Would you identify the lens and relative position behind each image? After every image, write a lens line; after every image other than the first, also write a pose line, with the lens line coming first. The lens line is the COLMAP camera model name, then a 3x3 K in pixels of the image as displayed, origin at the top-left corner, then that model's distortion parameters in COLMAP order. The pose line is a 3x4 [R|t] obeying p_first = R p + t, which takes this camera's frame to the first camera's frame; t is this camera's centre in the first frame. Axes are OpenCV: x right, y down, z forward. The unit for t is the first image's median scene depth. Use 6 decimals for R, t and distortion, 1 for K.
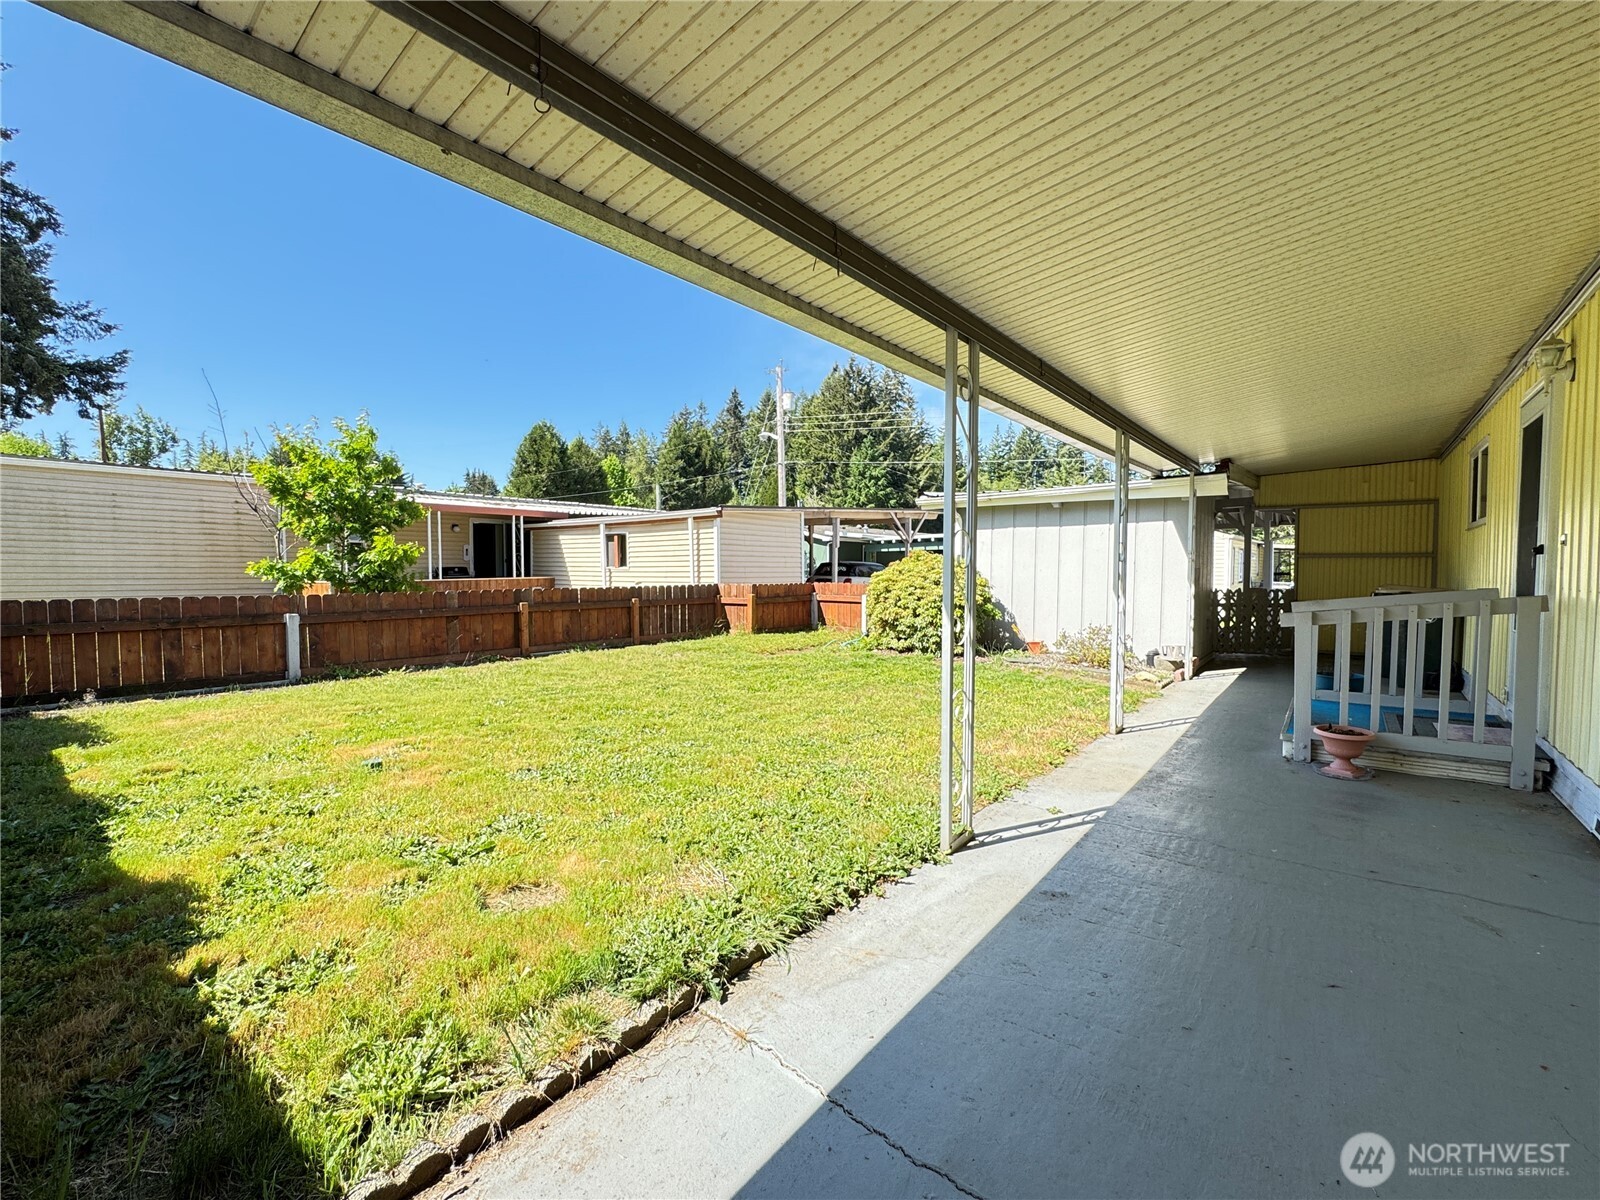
lens RADIAL K [[700.2, 0, 800.0], [0, 700.2, 600.0], [0, 0, 1]] dist [-0.000042, 0.000186]
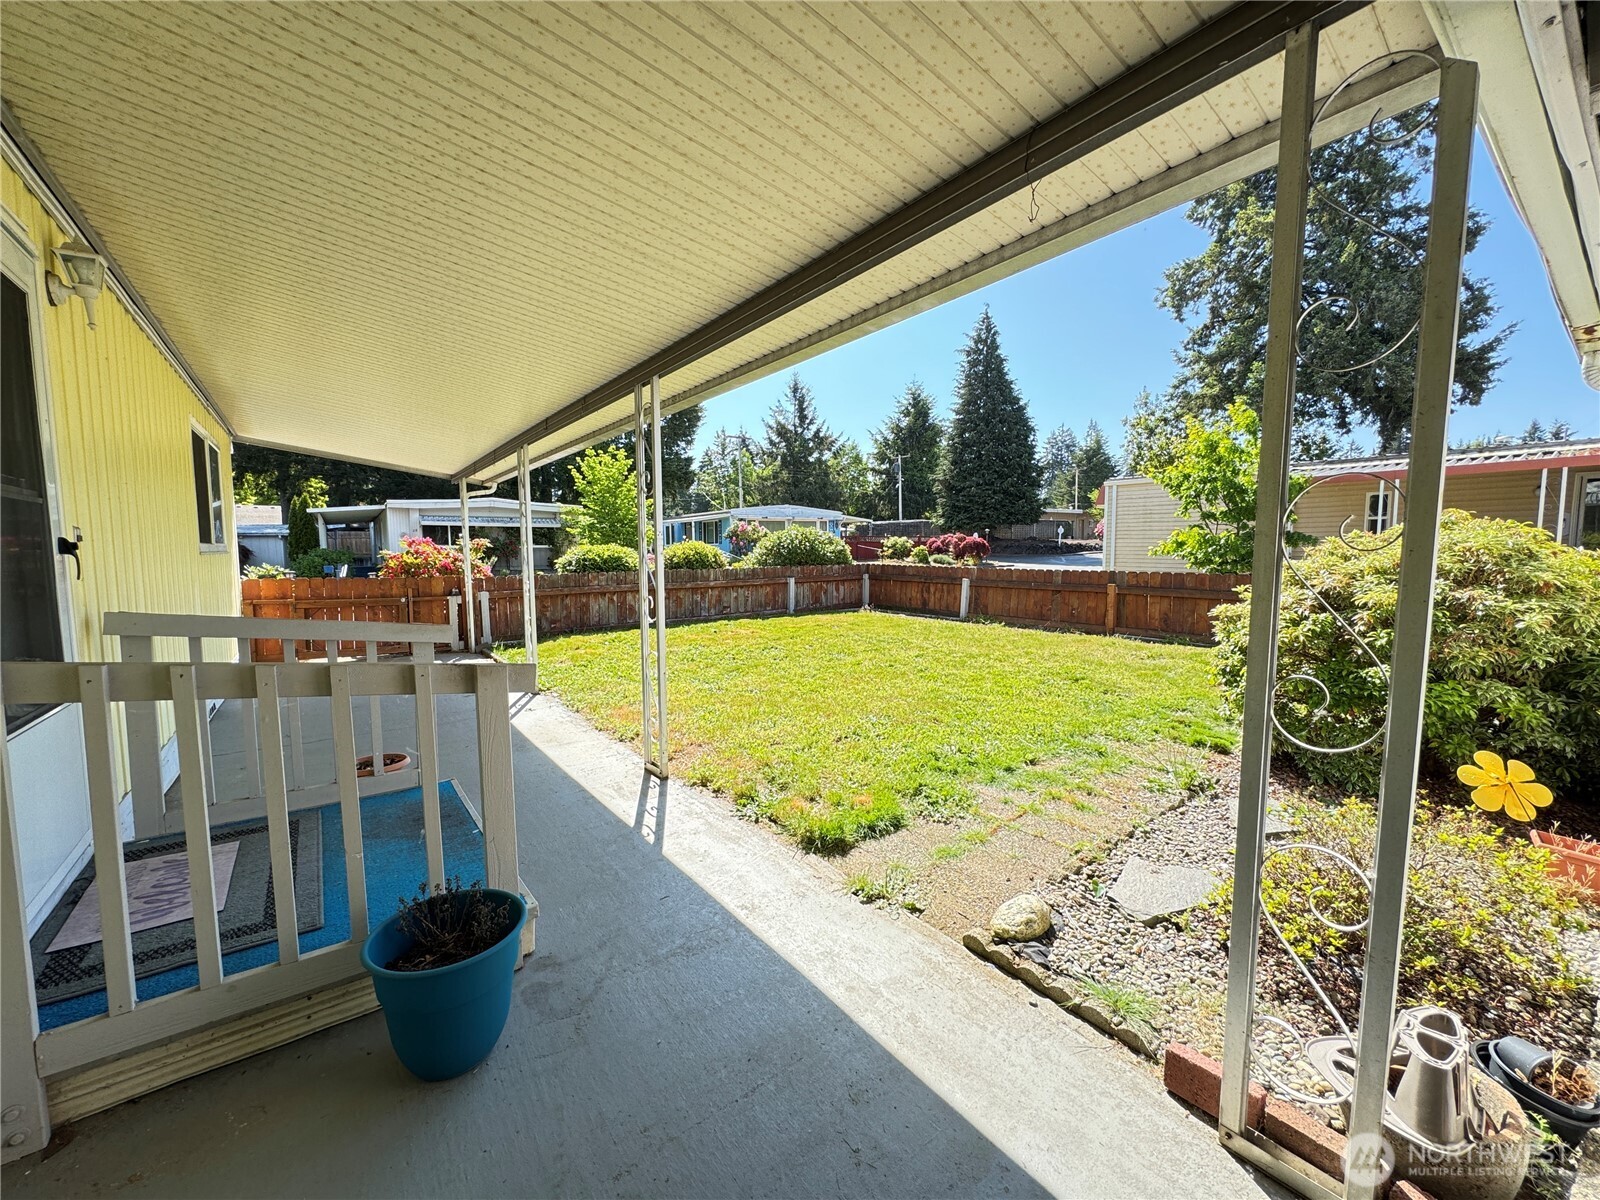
lens RADIAL K [[643.3, 0, 800.0], [0, 643.3, 600.0], [0, 0, 1]] dist [-0.000160, -0.000029]
pose [[-0.230384, 0.087241, -0.969181, 1.166378], [-0.035010, 0.994585, 0.097850, -0.090691], [0.972470, 0.056474, -0.226082, 1.362047]]
